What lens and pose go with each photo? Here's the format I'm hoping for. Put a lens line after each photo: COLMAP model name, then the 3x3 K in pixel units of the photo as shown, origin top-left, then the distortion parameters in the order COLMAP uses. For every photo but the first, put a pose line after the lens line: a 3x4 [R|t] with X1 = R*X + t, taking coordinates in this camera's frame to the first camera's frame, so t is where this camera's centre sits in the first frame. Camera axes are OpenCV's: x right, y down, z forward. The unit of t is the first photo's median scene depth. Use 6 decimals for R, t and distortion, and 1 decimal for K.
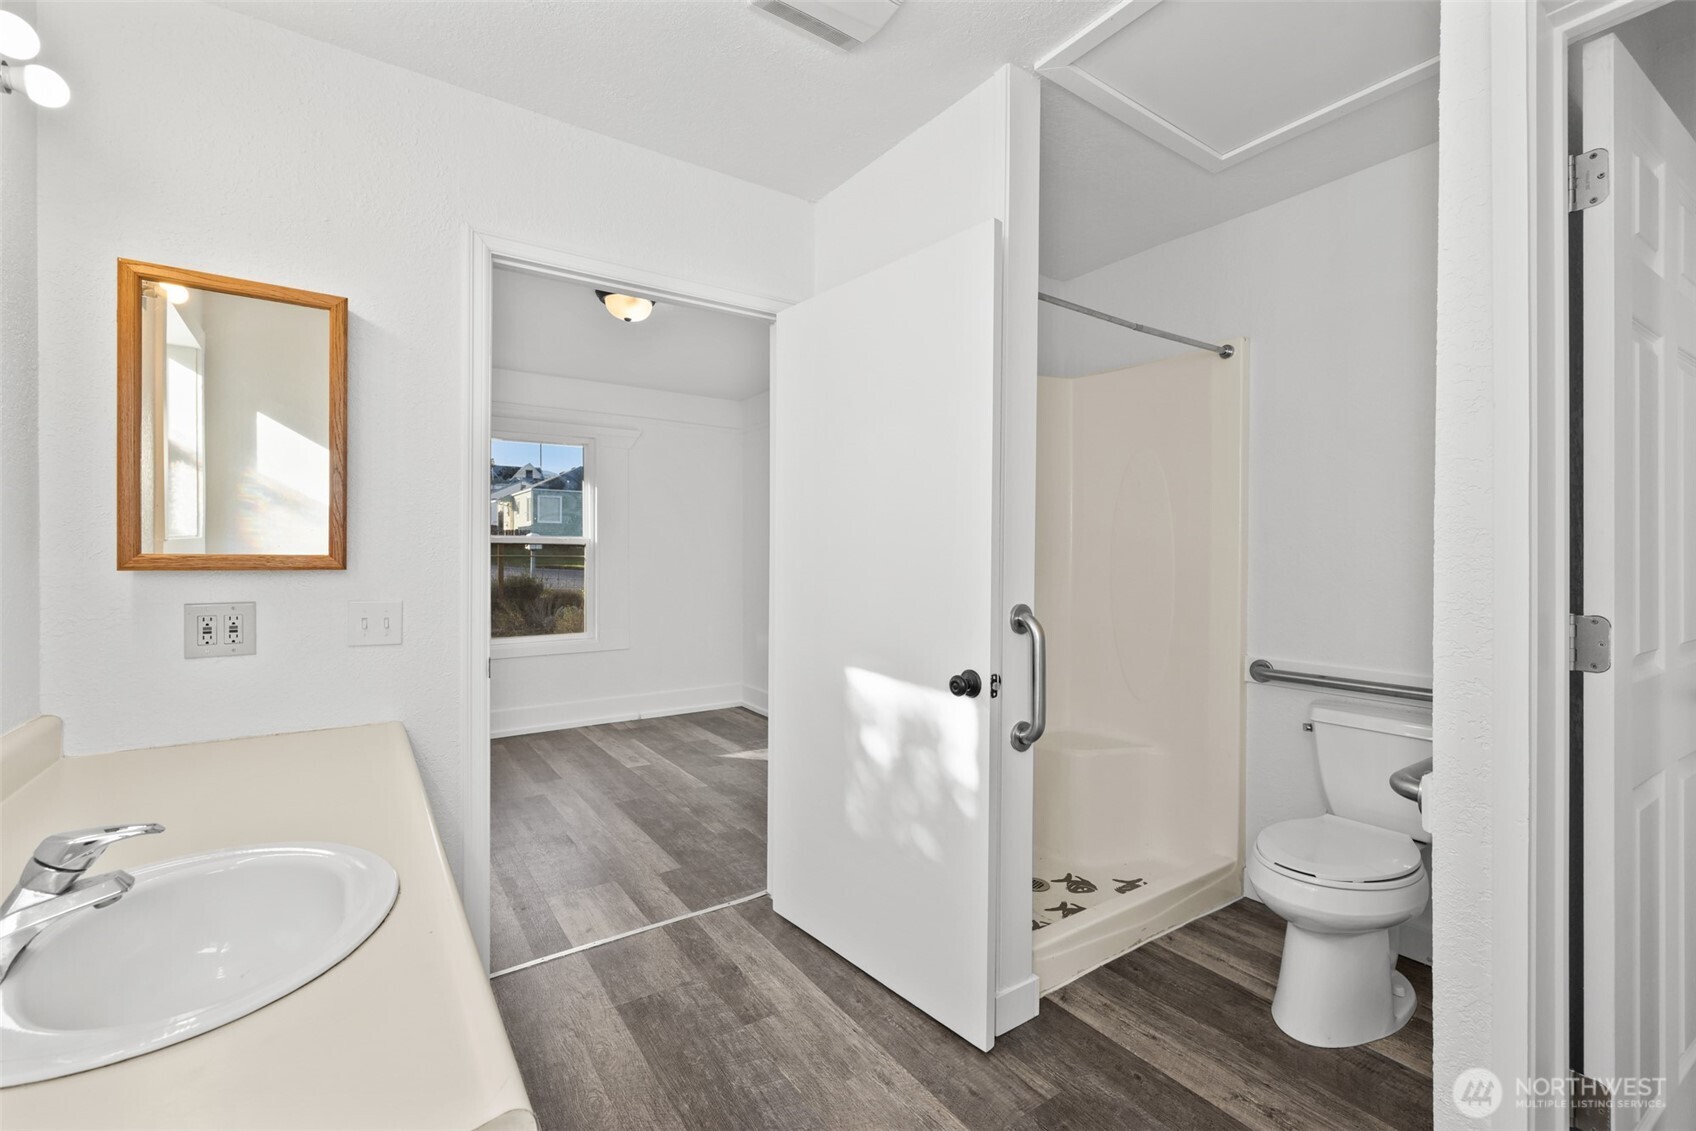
lens RADIAL K [[732.4, 0, 848.1], [0, 732.4, 556.8], [0, 0, 1]] dist [0.003934, 0.000216]
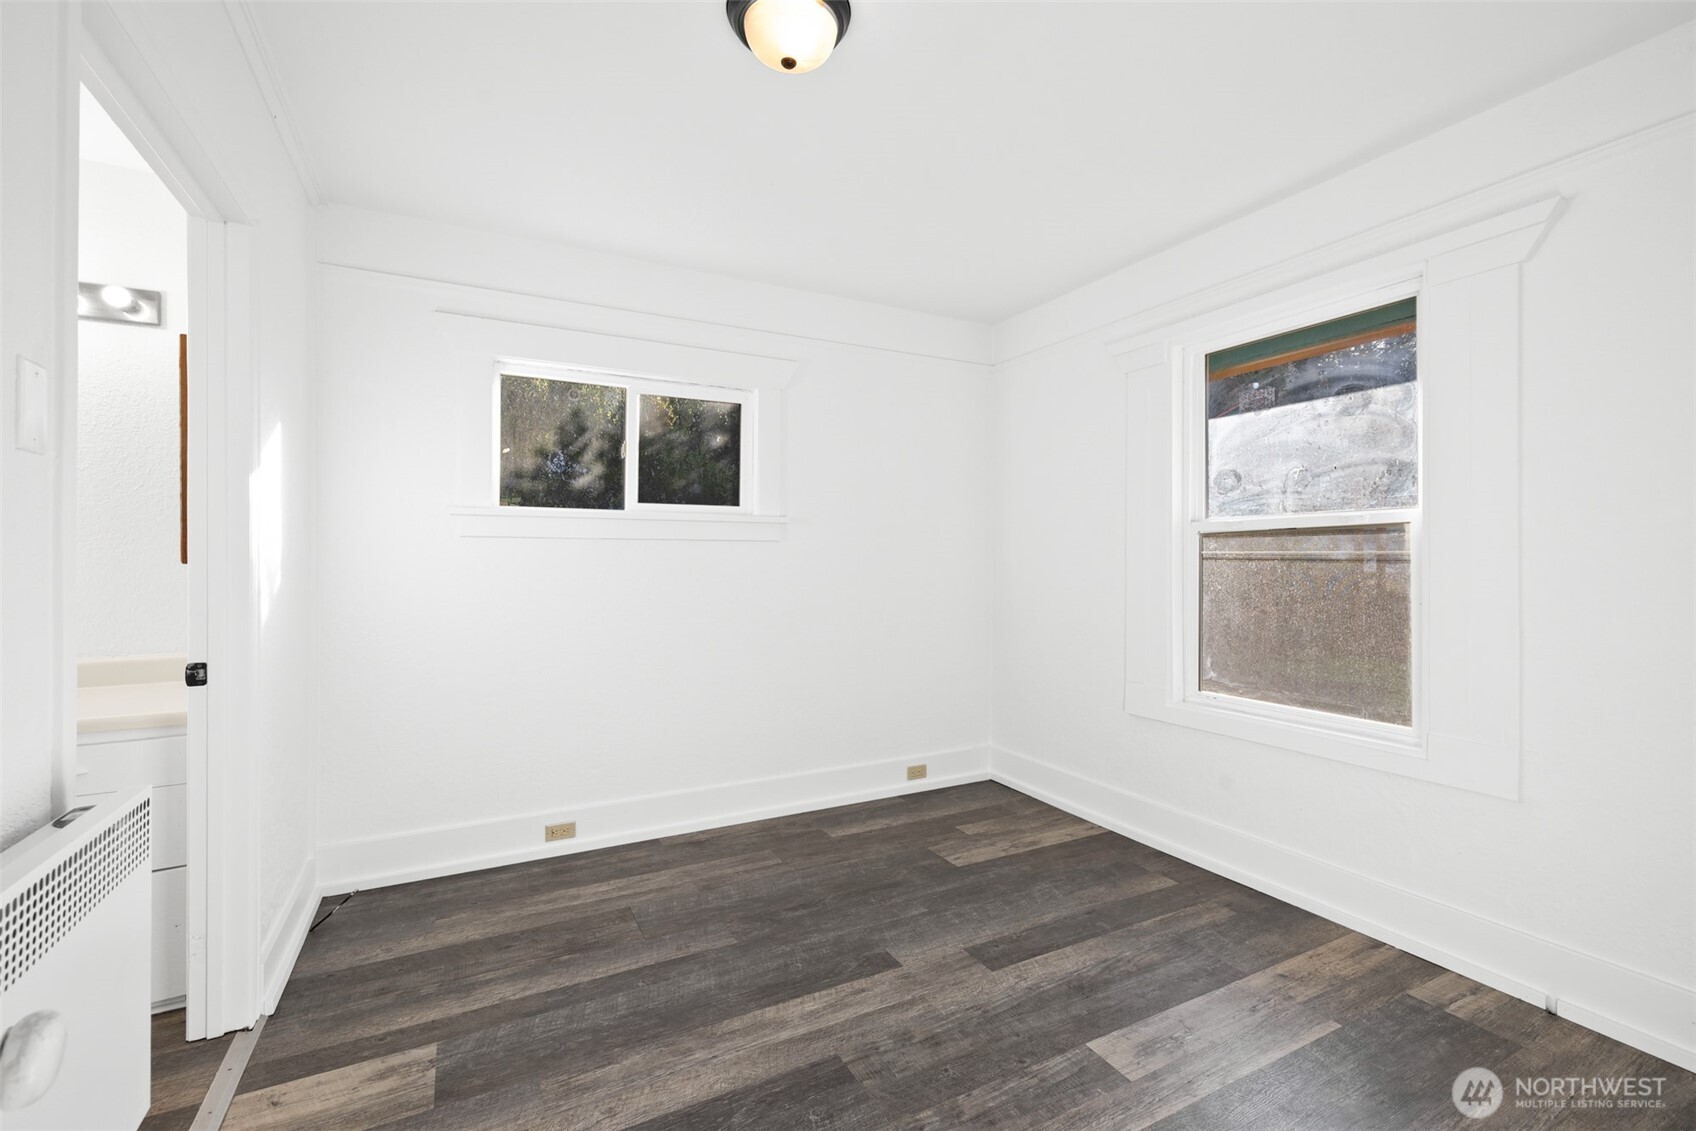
lens RADIAL K [[732.4, 0, 847.2], [0, 732.4, 560.3], [0, 0, 1]] dist [0.003934, 0.000216]
pose [[-0.128310, 0.001750, -0.991733, 0.149517], [-0.006731, 0.999974, 0.002635, 0.007320], [0.991711, 0.007013, -0.128295, 0.991641]]
